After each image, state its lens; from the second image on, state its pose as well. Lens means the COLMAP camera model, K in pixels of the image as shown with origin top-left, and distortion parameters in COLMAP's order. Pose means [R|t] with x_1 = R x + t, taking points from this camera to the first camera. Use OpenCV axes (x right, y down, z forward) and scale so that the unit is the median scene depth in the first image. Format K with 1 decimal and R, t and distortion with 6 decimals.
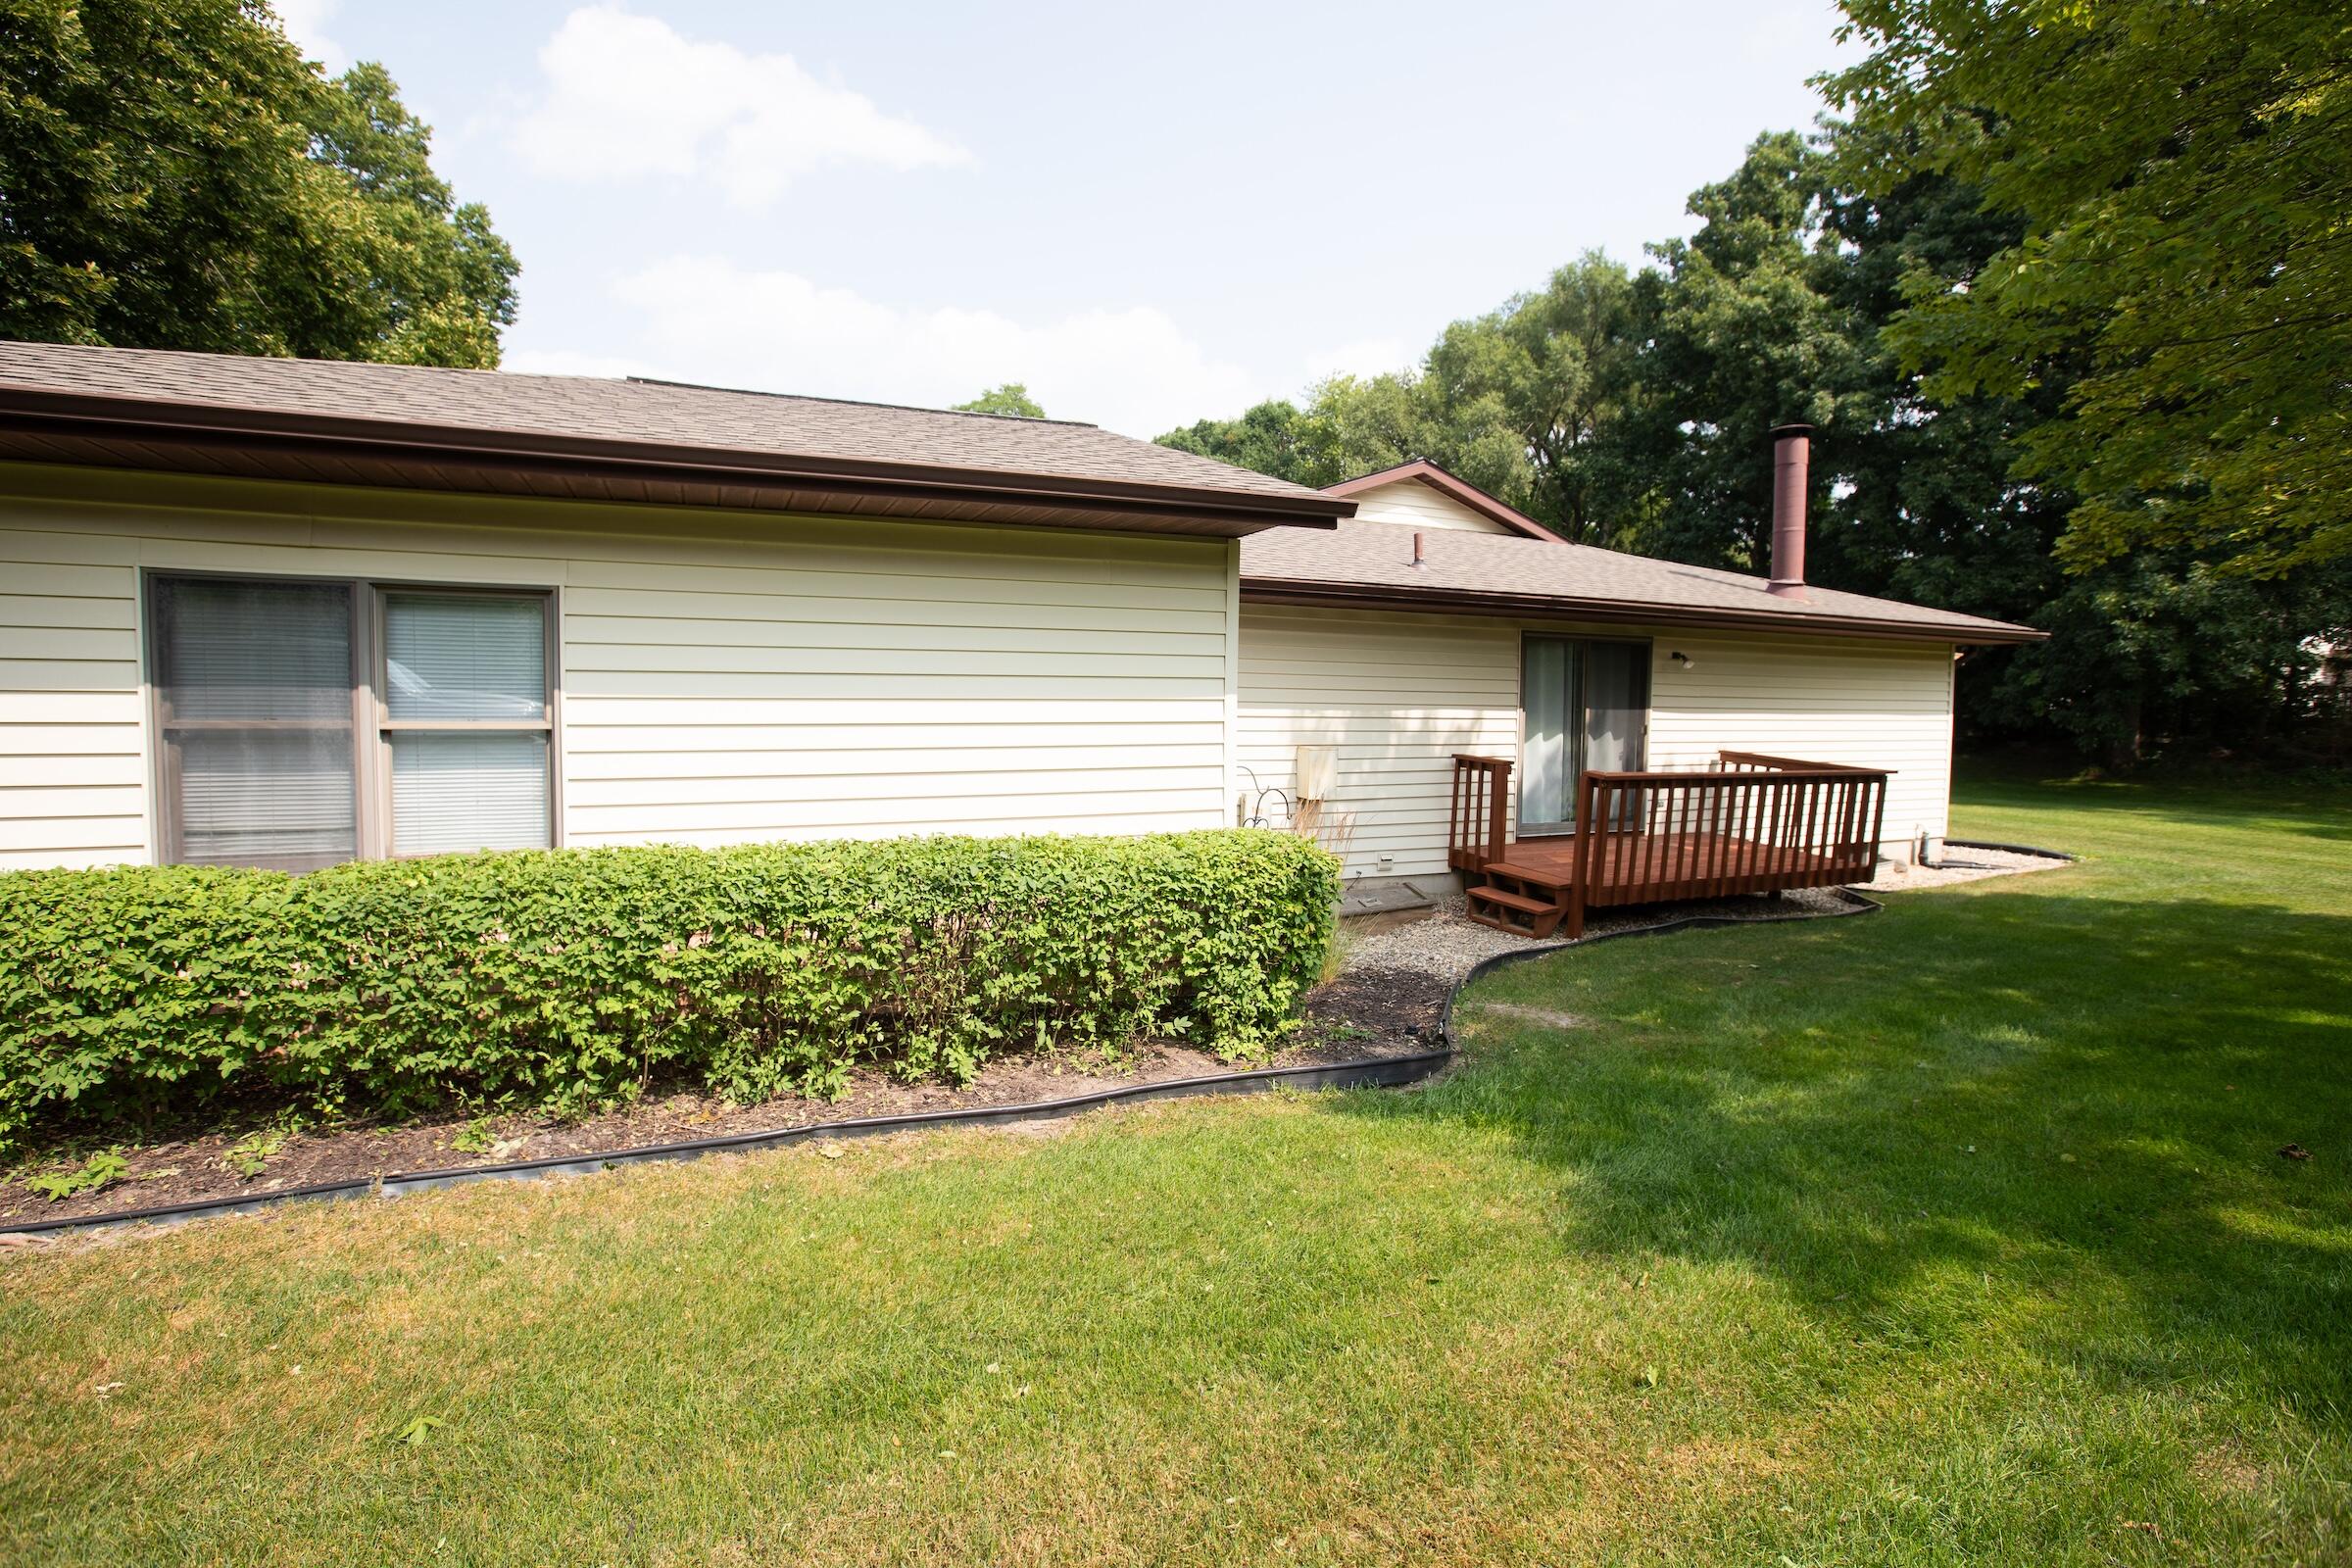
lens RADIAL K [[1066.7, 0, 1164.7], [0, 1066.7, 757.7], [0, 0, 1]] dist [-0.060358, 0.023400]
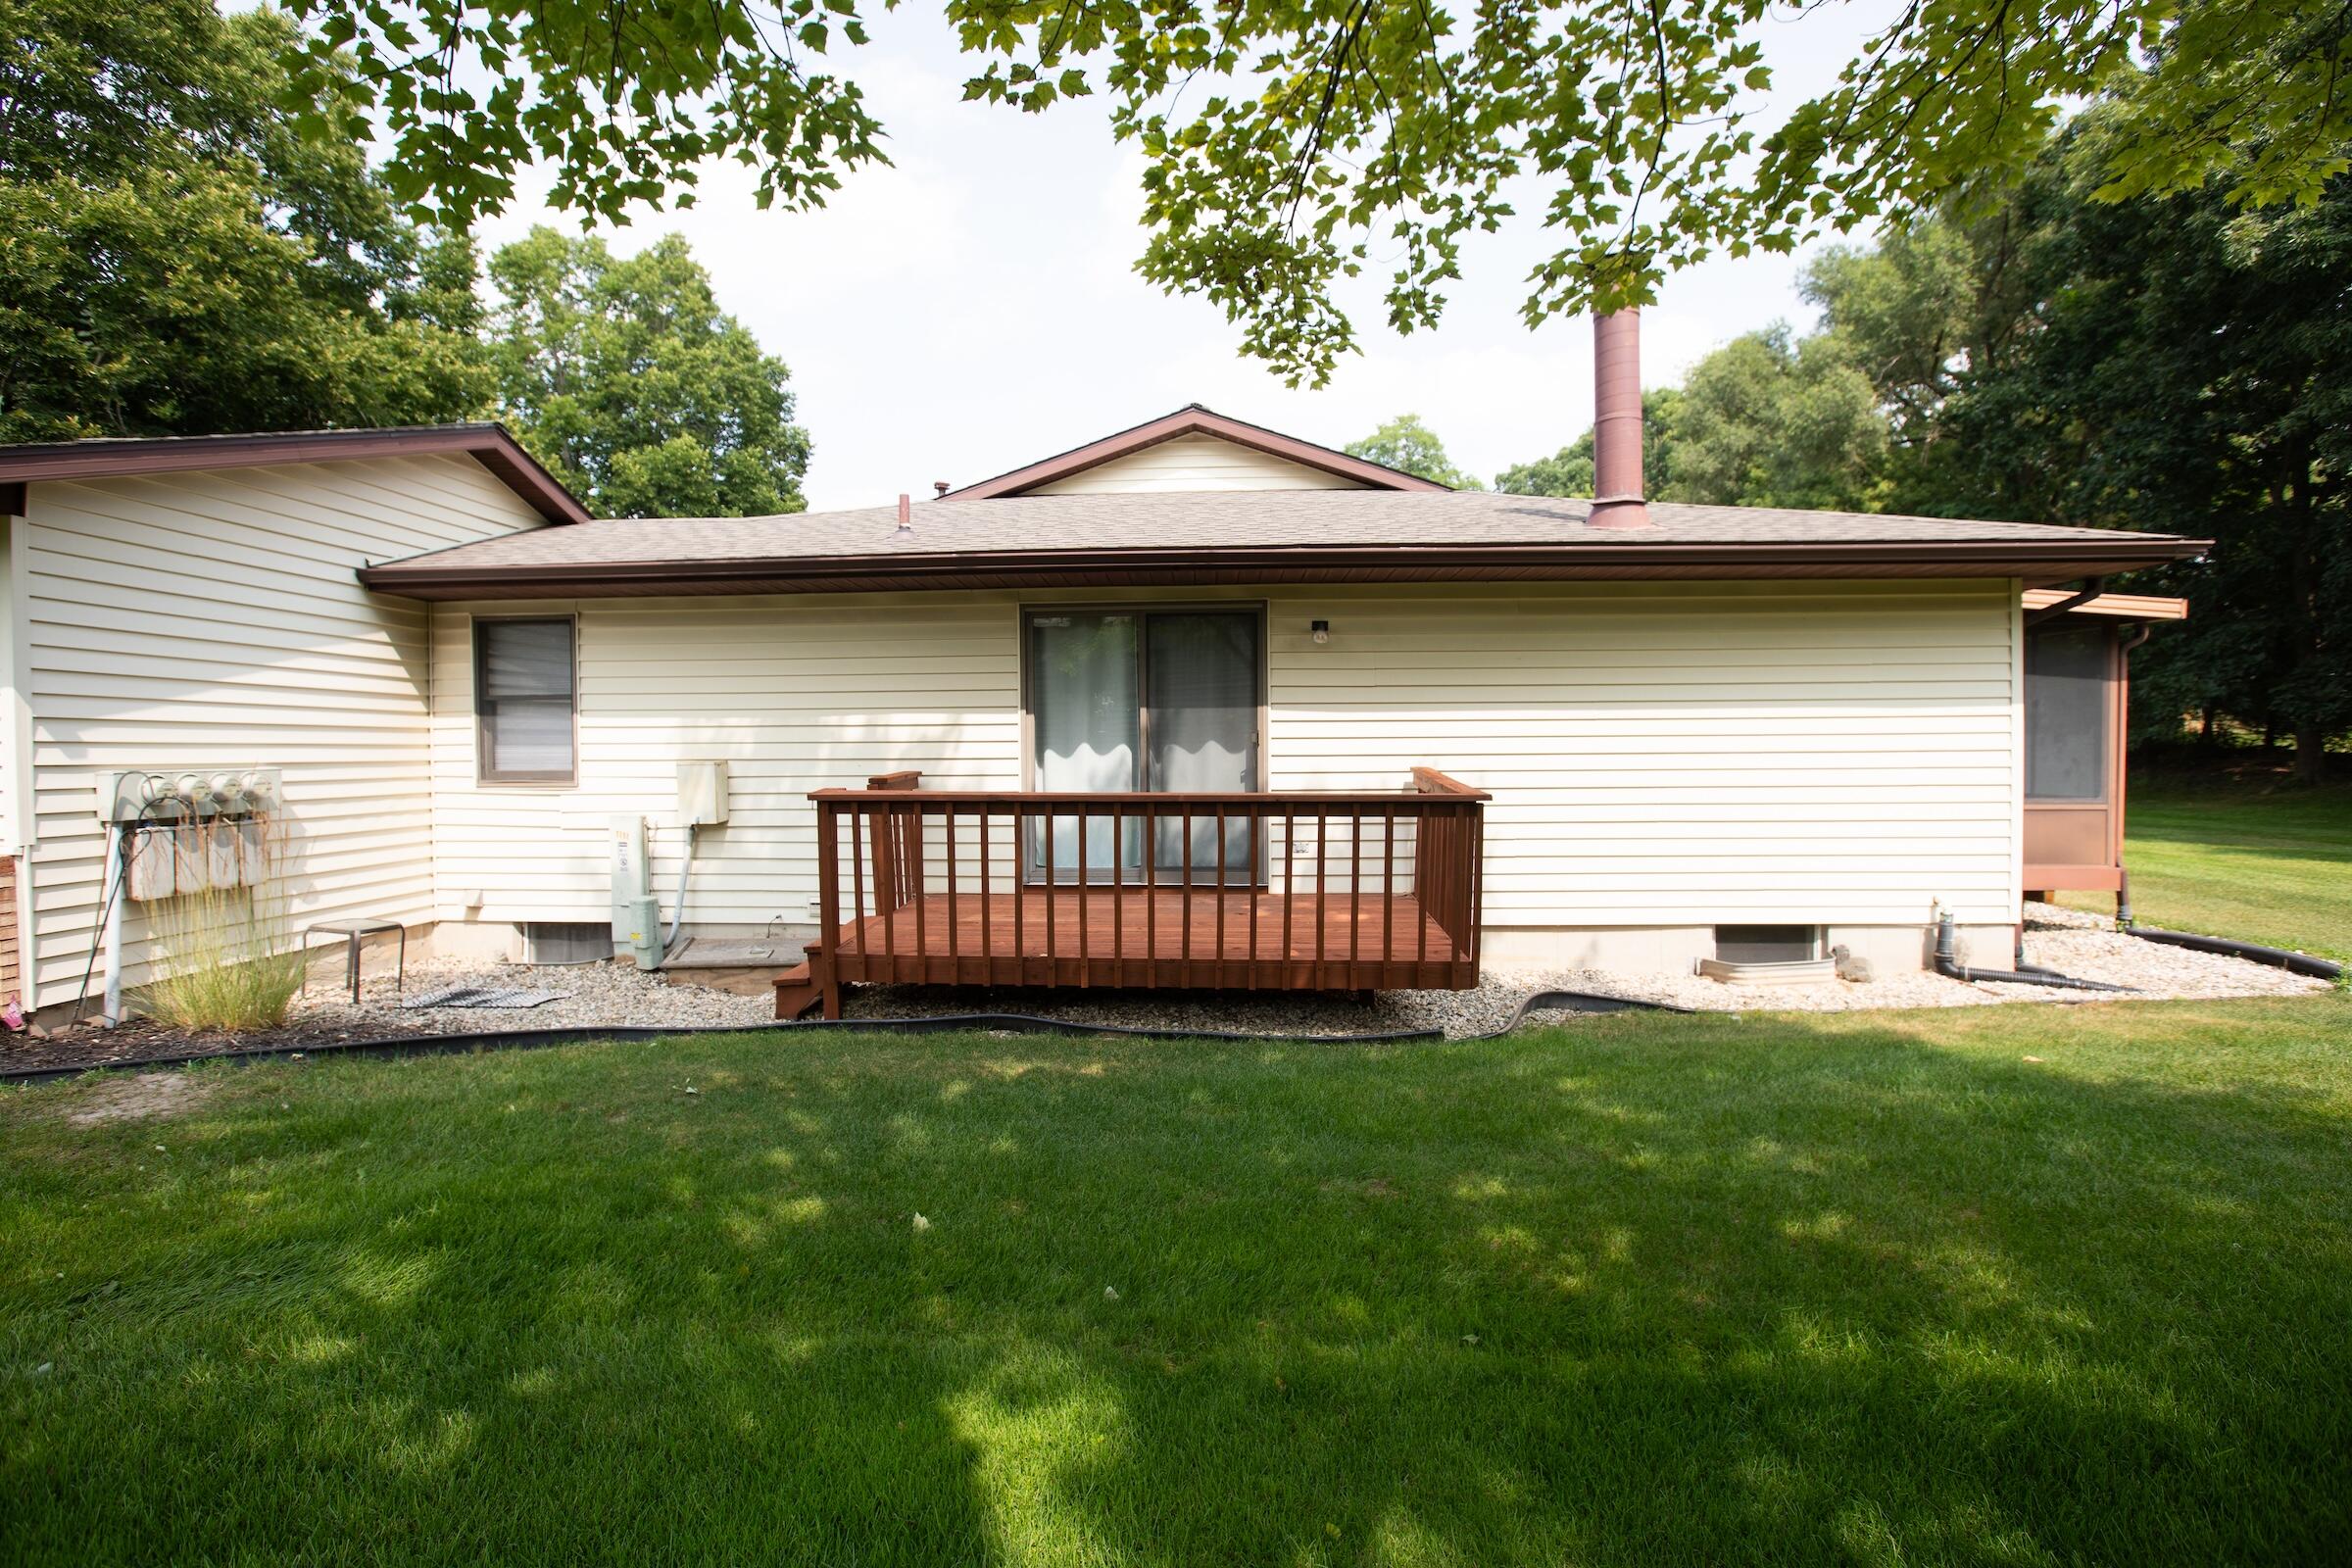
lens RADIAL K [[1066.7, 0, 1164.7], [0, 1066.7, 757.7], [0, 0, 1]] dist [-0.060358, 0.023400]
pose [[0.897429, -0.012087, -0.440993, 0.698581], [-0.005630, 0.999229, -0.038844, 0.014045], [0.441123, 0.037342, 0.896670, 0.353759]]
